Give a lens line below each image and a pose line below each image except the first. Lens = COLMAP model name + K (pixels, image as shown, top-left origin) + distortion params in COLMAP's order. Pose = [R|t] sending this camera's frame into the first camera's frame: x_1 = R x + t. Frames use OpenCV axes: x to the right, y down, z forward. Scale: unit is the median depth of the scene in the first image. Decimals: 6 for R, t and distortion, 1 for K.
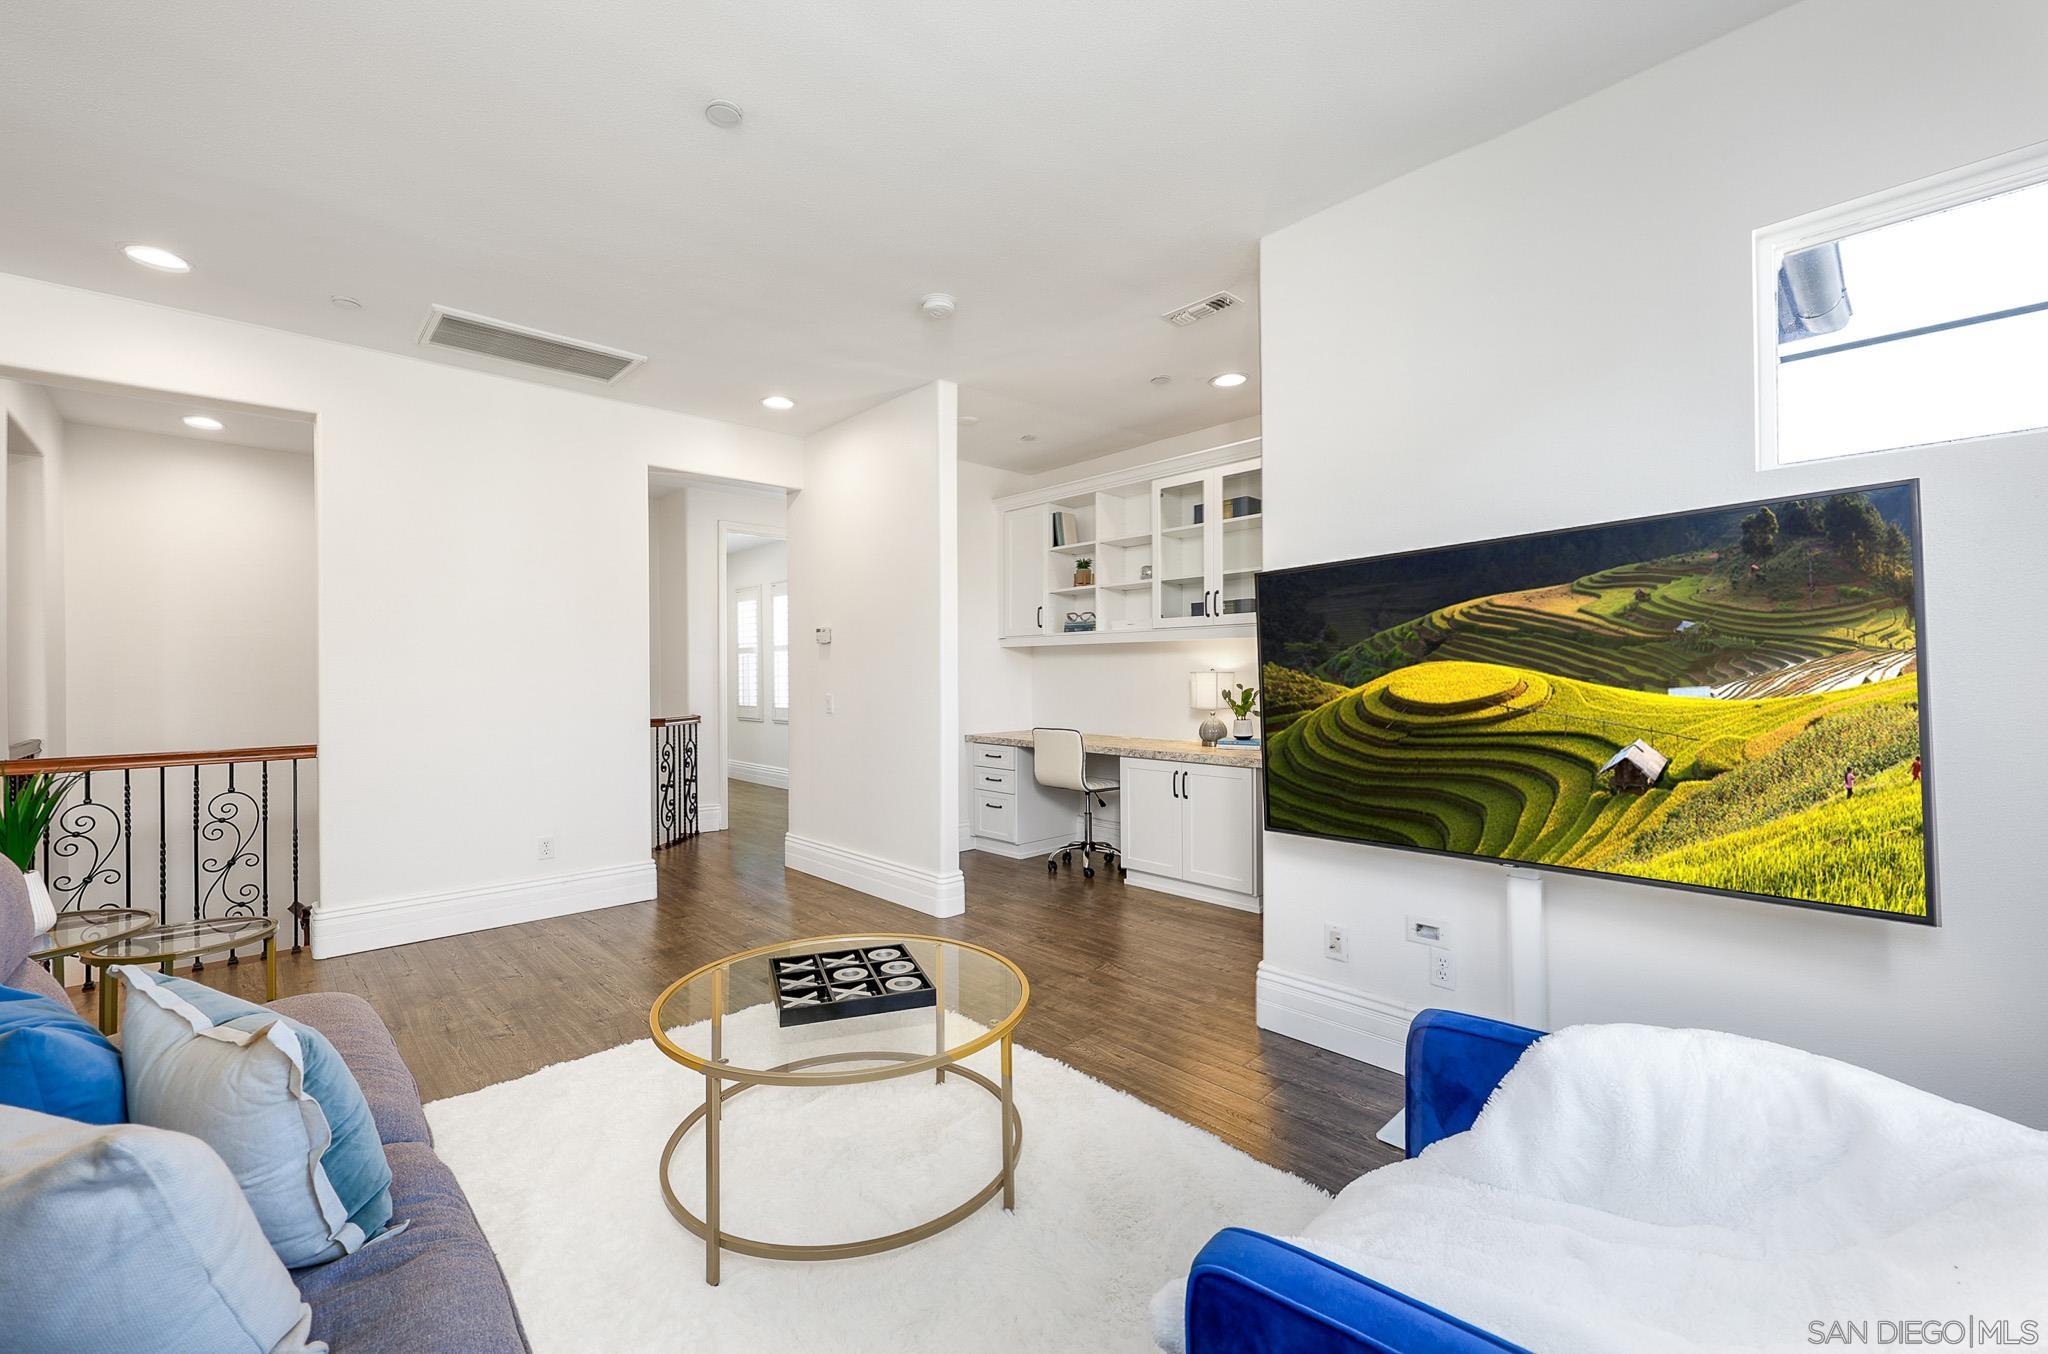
lens RADIAL K [[824.7, 0, 1012.6], [0, 824.7, 666.1], [0, 0, 1]] dist [-0.002430, -0.000301]
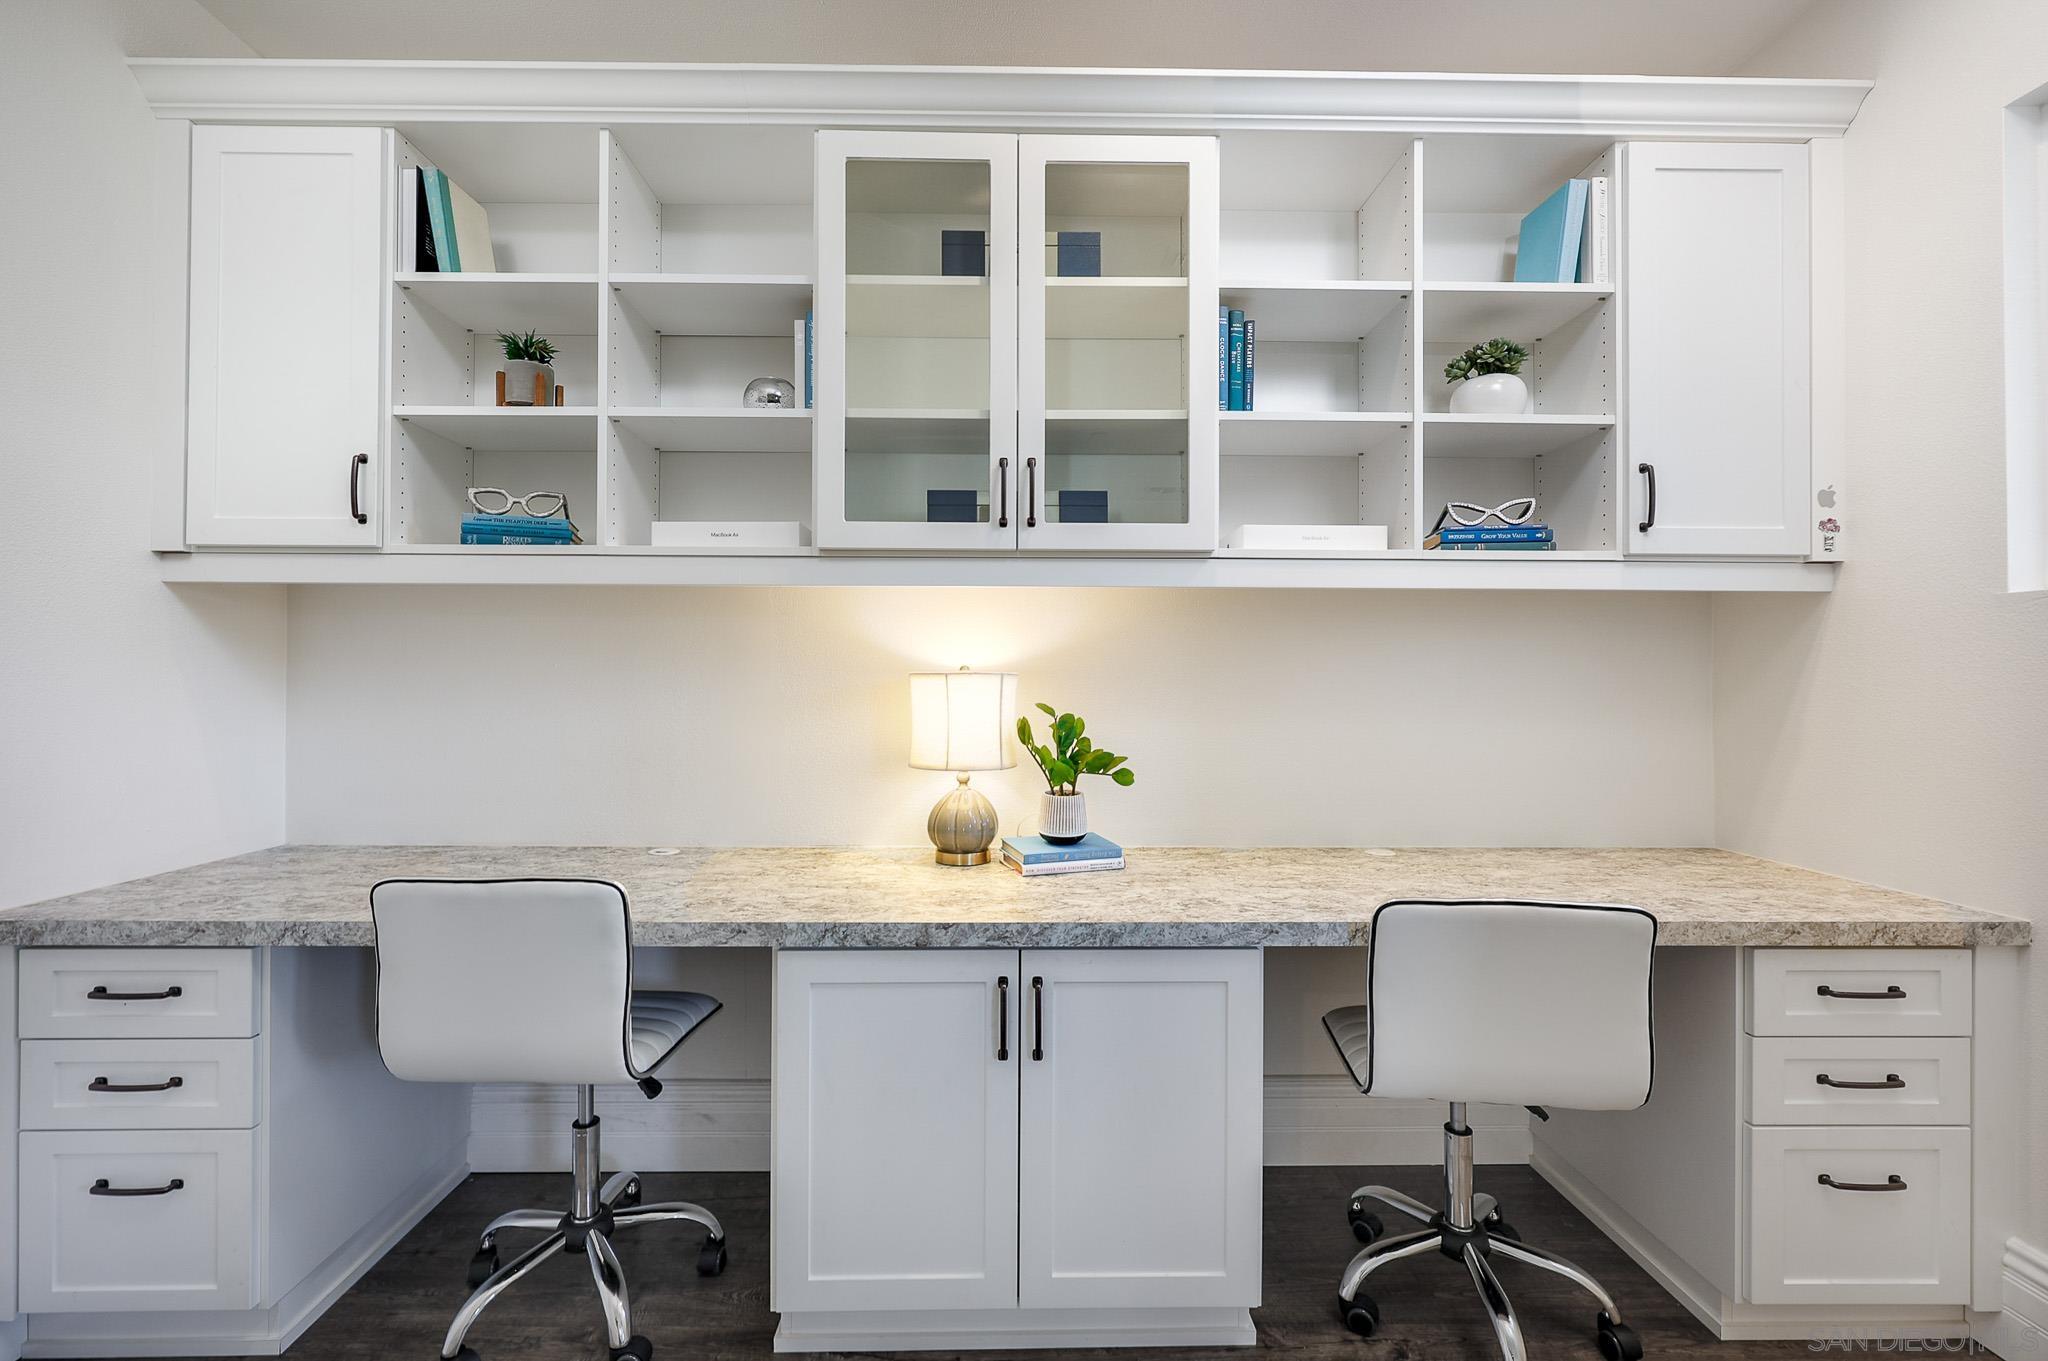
lens RADIAL K [[824.7, 0, 1012.6], [0, 824.7, 669.6], [0, 0, 1]] dist [-0.002430, -0.000301]
pose [[0.666488, 0.008756, 0.745465, -0.037759], [-0.019651, 0.999790, 0.005826, 0.002824], [-0.745257, -0.018533, 0.666520, 0.723982]]
